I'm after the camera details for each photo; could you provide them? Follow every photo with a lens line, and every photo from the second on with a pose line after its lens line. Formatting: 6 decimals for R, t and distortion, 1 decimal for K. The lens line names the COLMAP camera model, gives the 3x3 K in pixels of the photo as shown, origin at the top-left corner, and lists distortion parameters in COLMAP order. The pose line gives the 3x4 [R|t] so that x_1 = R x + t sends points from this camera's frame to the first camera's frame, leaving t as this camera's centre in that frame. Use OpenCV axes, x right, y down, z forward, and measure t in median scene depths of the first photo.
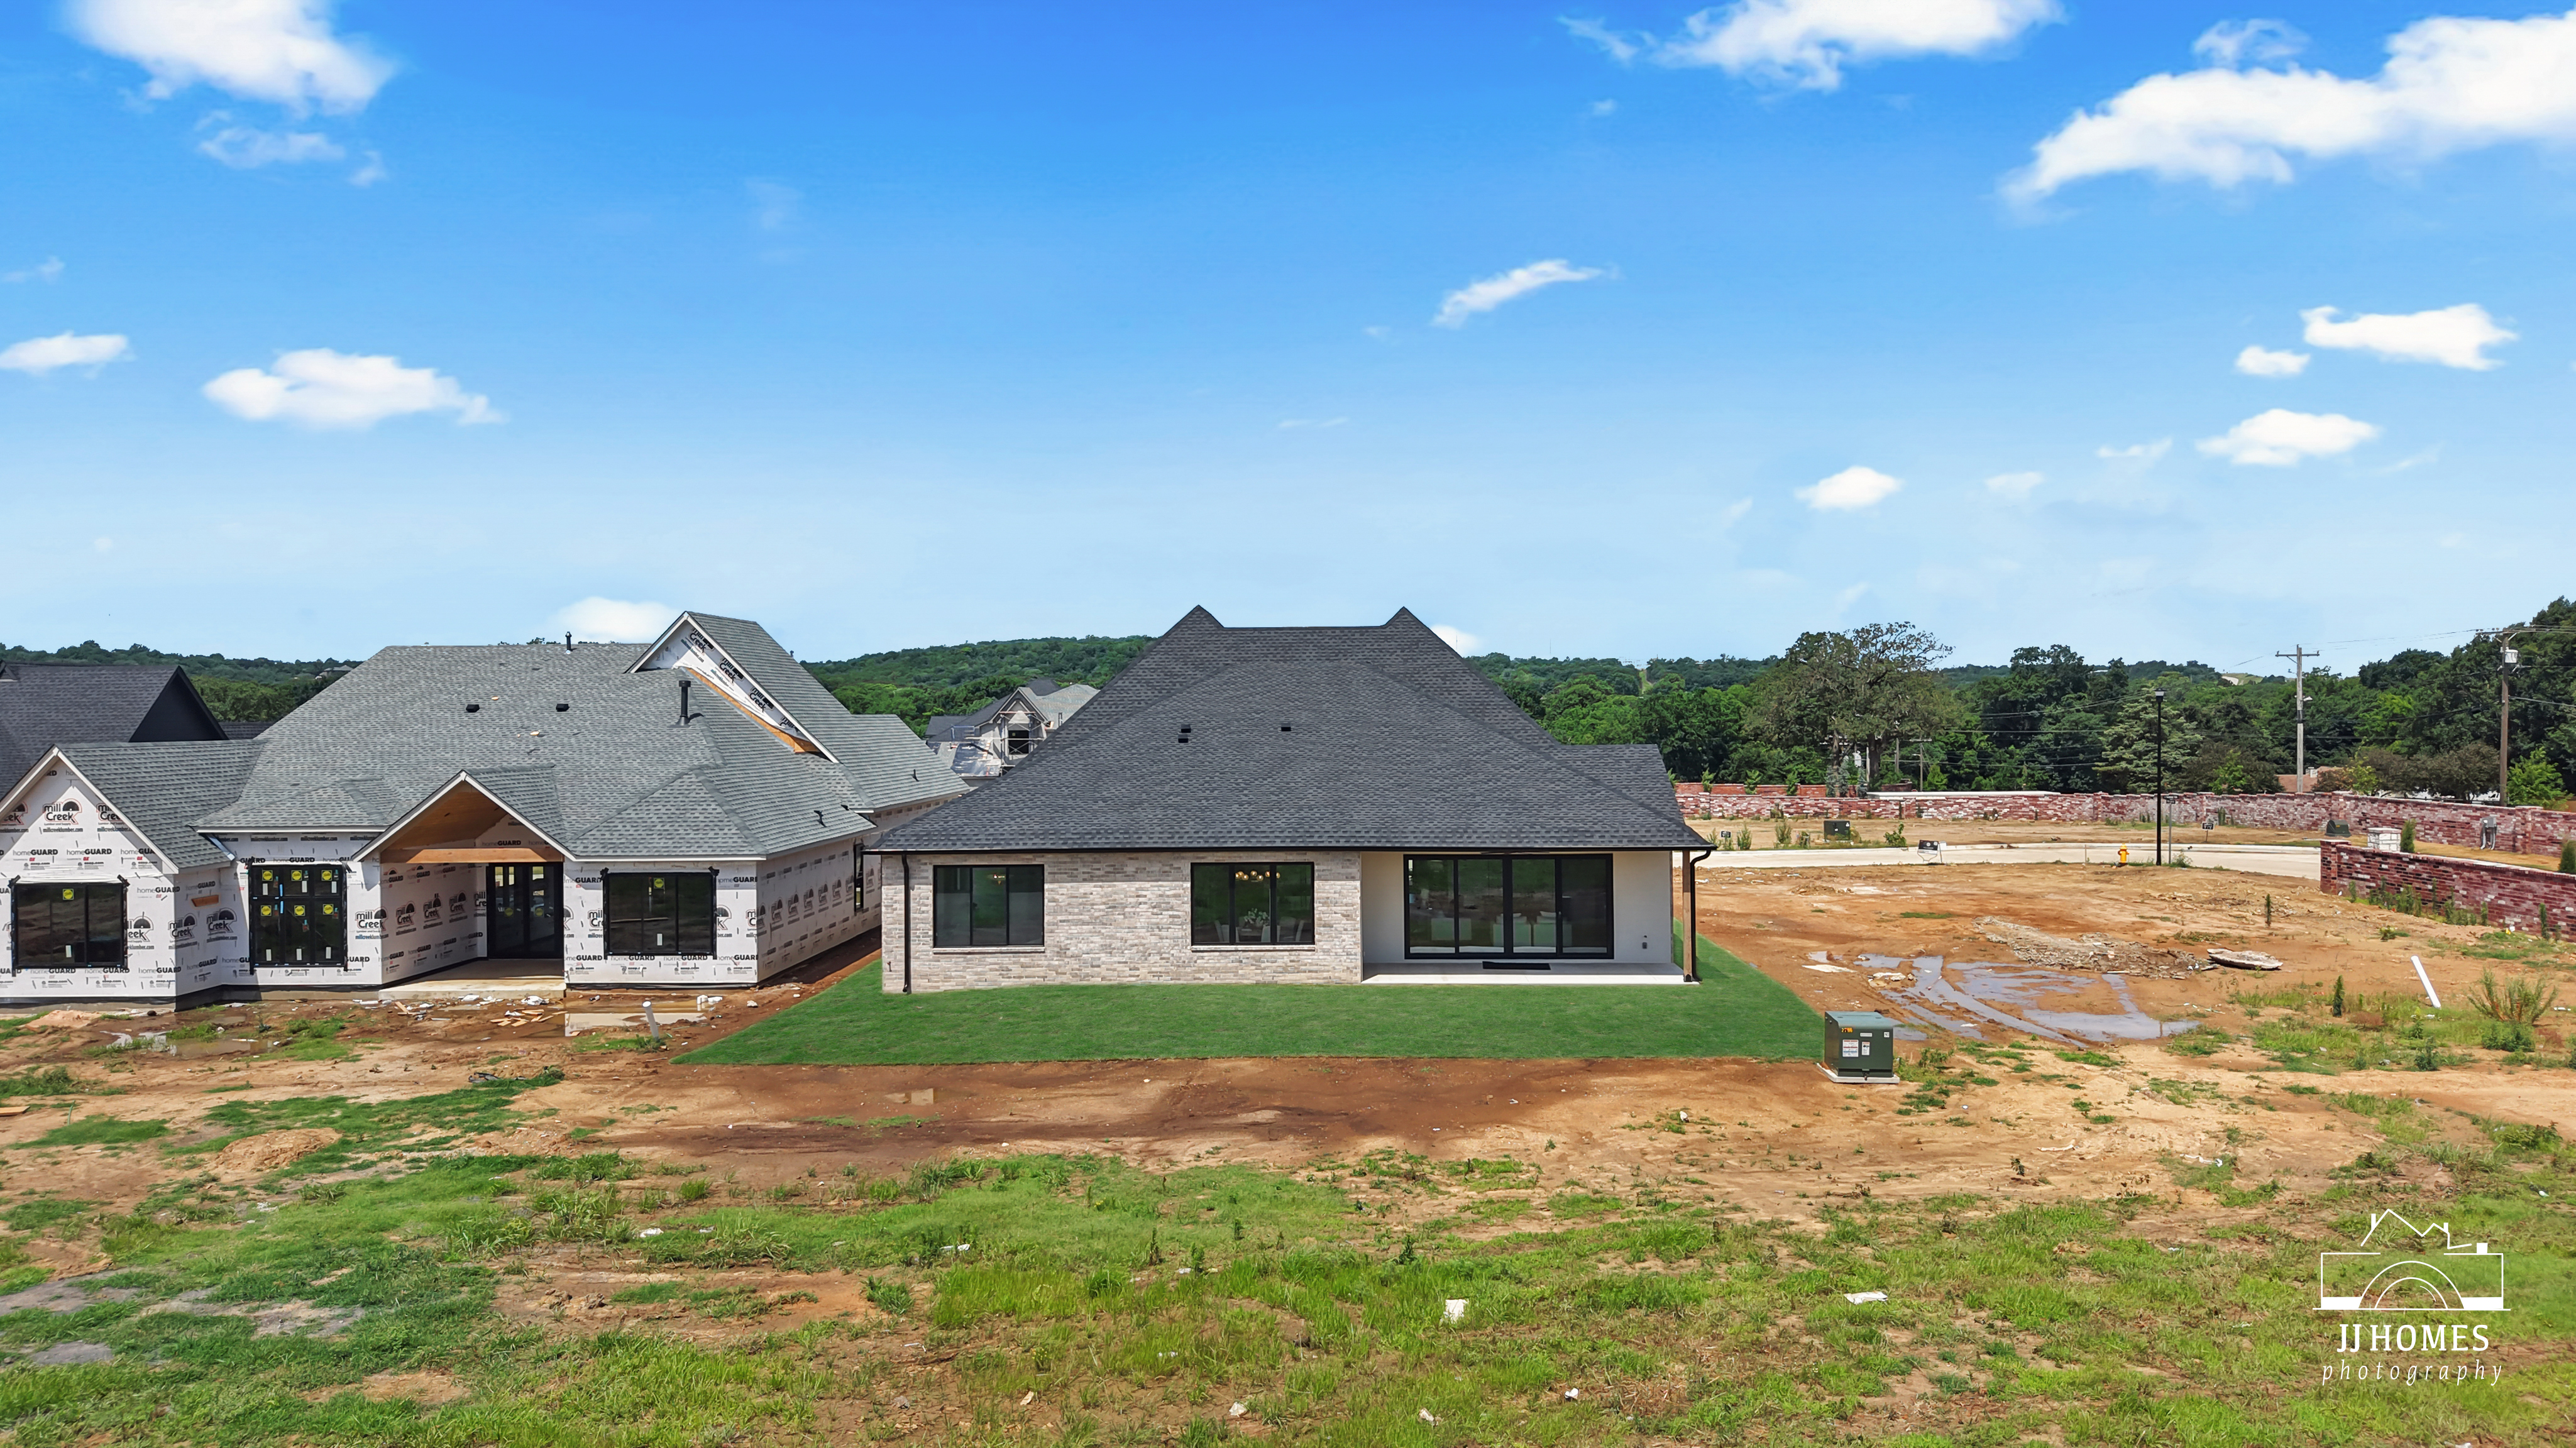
lens RADIAL K [[1752.0, 0, 1271.2], [0, 1752.0, 686.6], [0, 0, 1]] dist [0.038958, -0.050044]
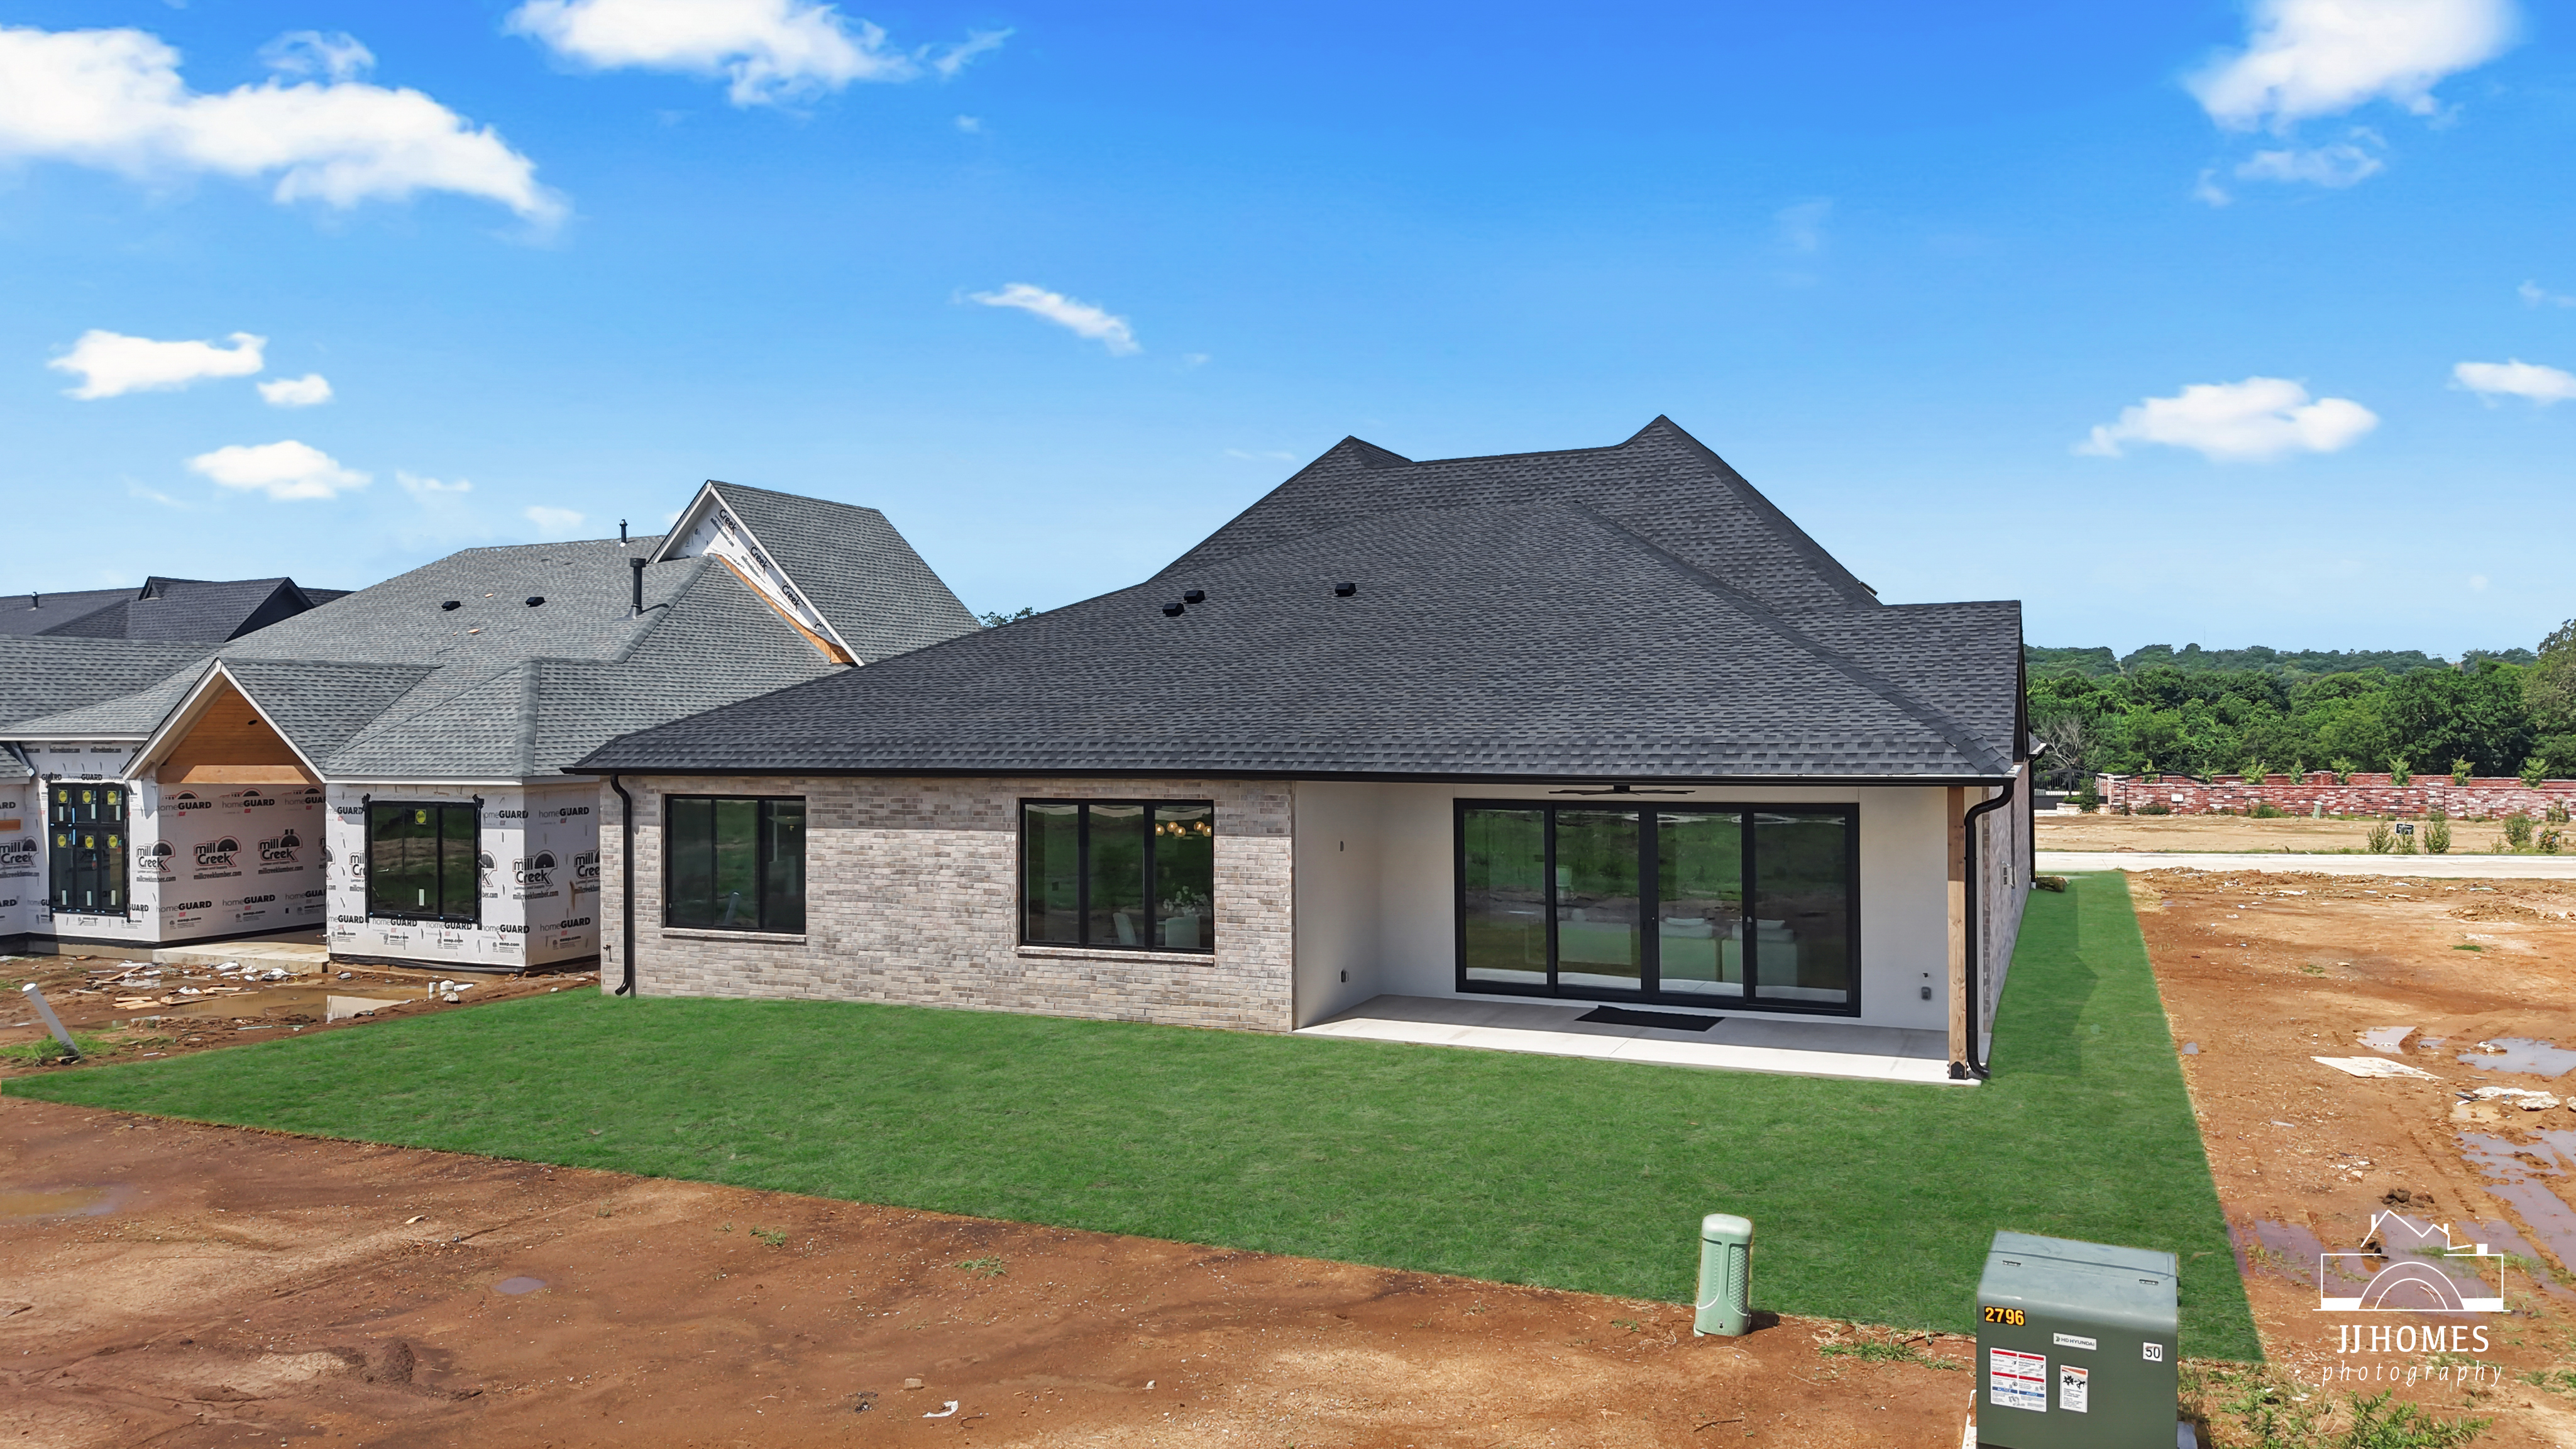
lens RADIAL K [[1748.1, 0, 1288.0], [0, 1748.1, 724.5], [0, 0, 1]] dist [-0.001038, 0.002710]
pose [[0.926537, 0.002843, -0.376193, 0.232658], [0.003873, 0.999846, 0.017096, 0.064432], [0.376184, -0.017297, 0.926384, 0.489237]]
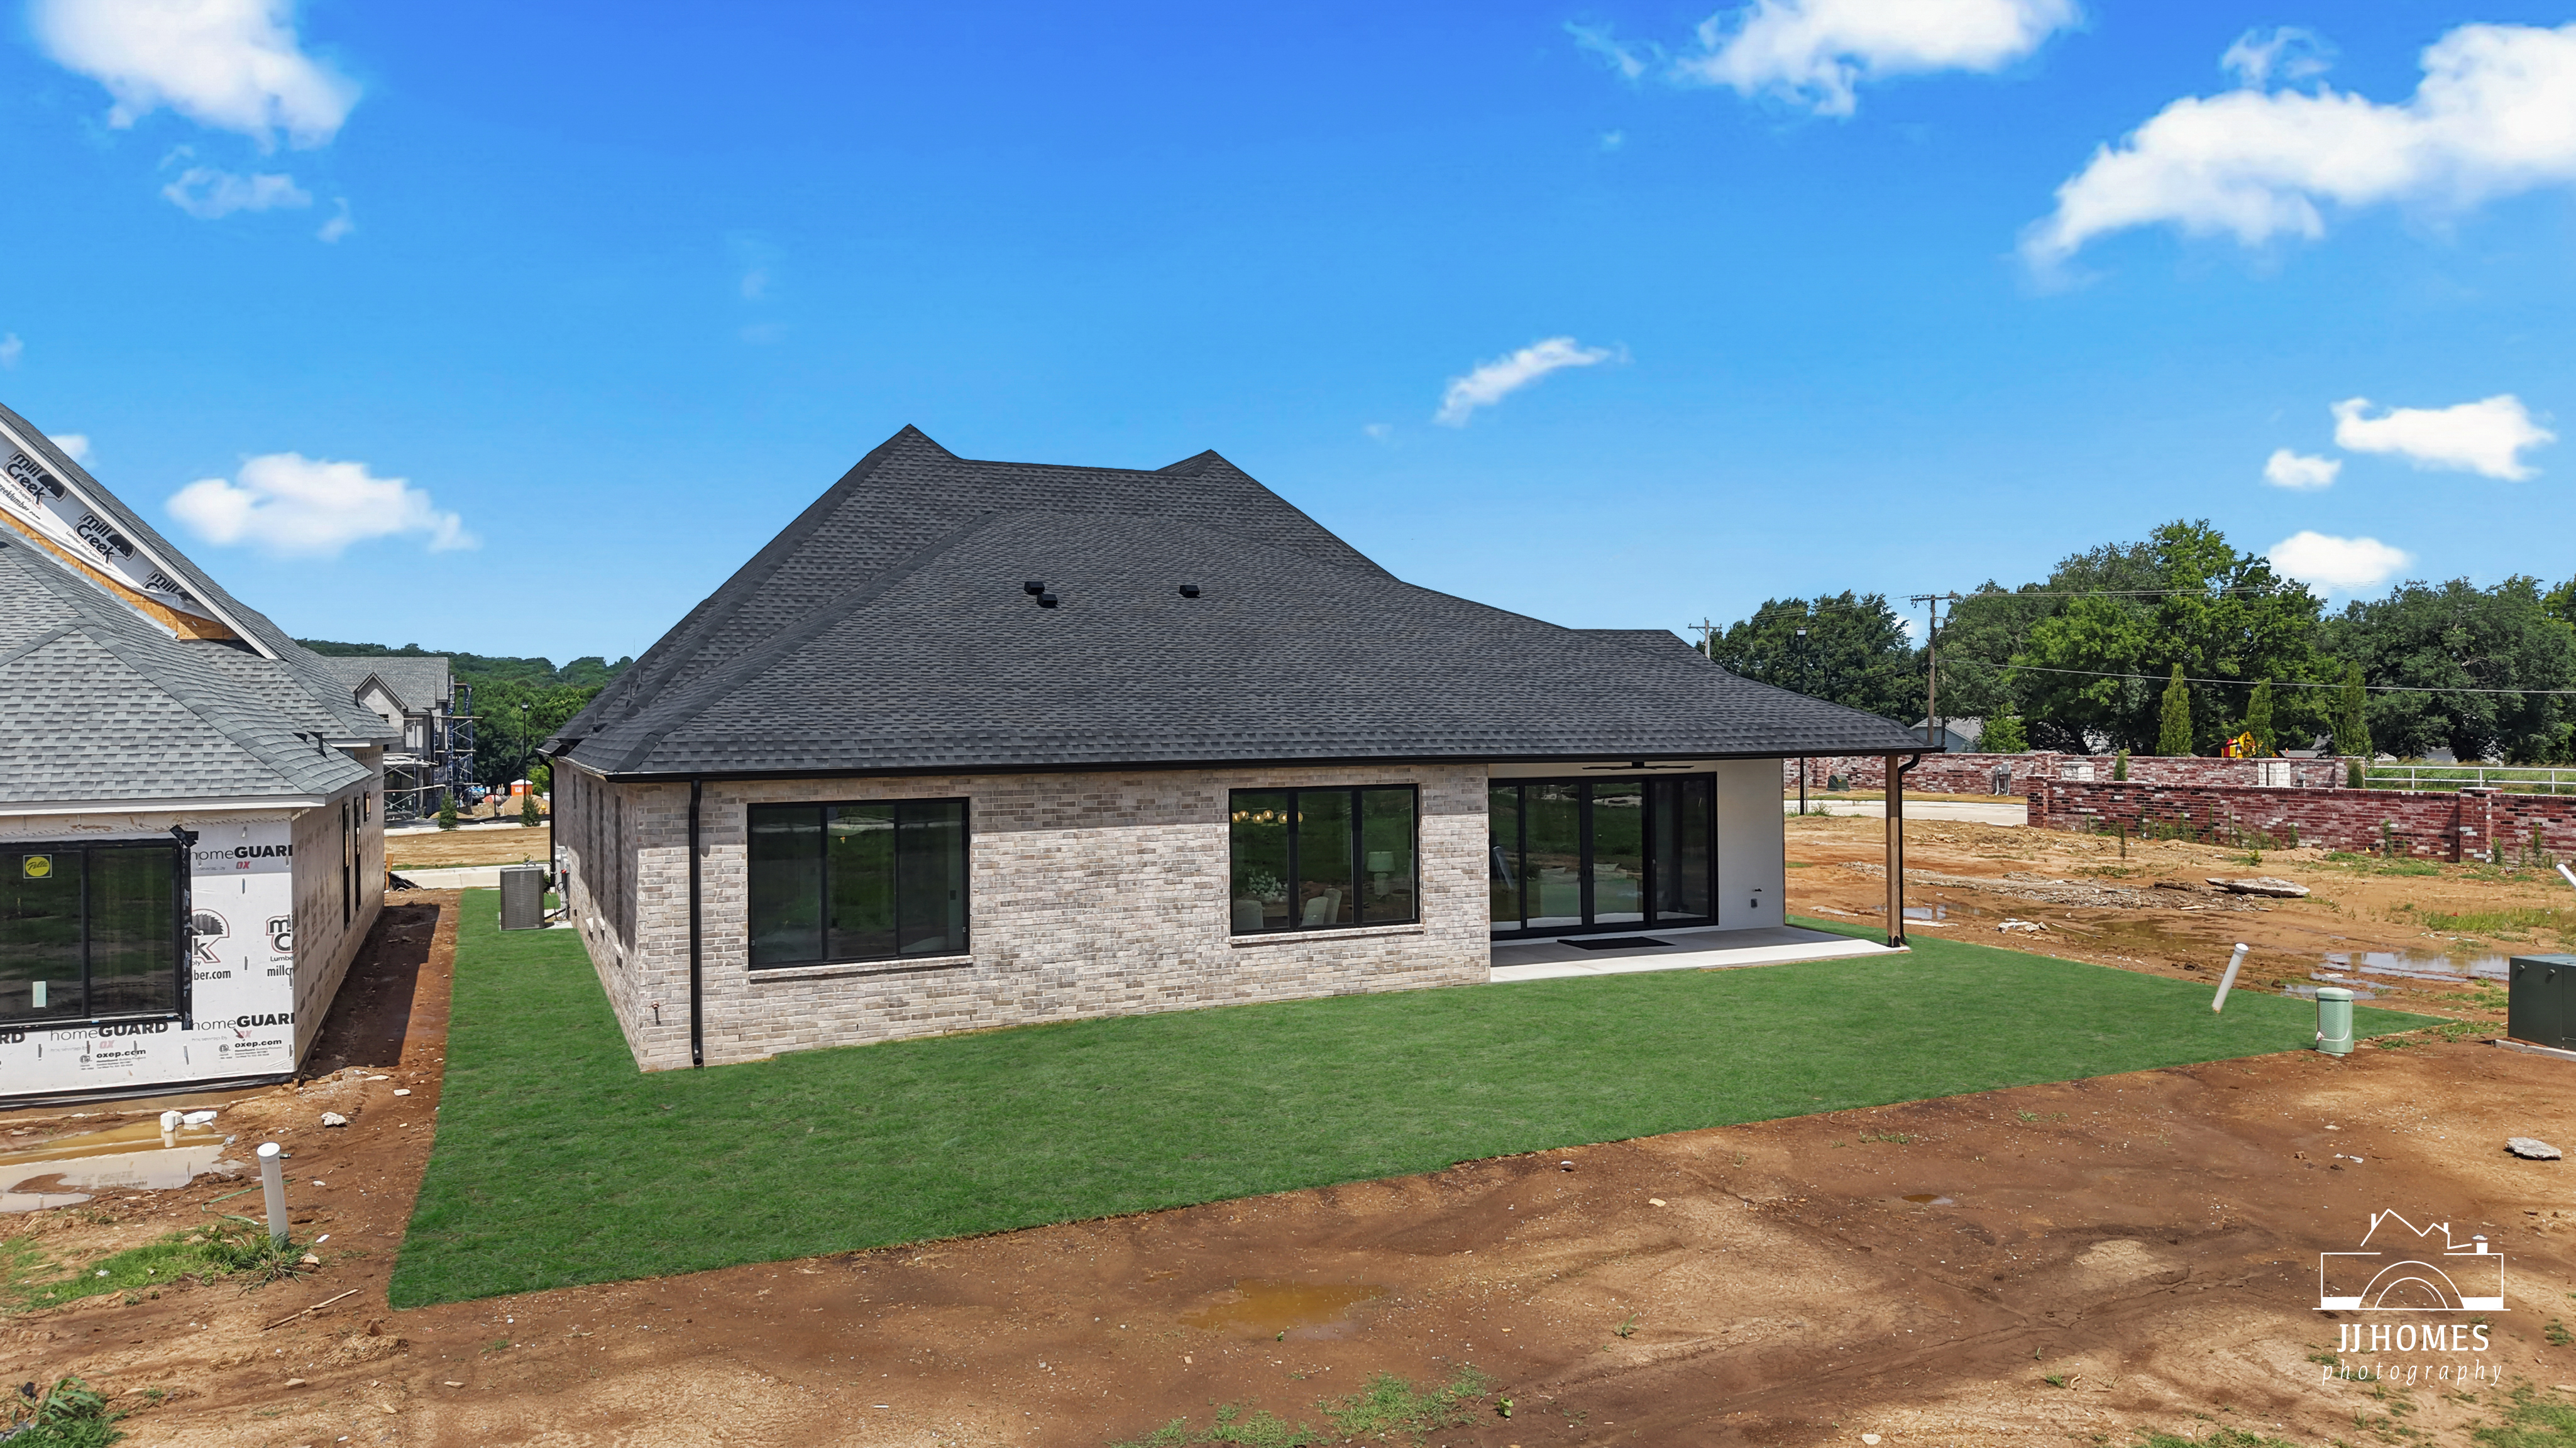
lens RADIAL K [[1747.5, 0, 1288.0], [0, 1747.5, 724.0], [0, 0, 1]] dist [0.031361, -0.048749]
pose [[0.891331, -0.001324, 0.453351, -0.268240], [-0.004630, 0.999917, 0.012022, 0.069366], [-0.453329, -0.012814, 0.891251, 0.469295]]
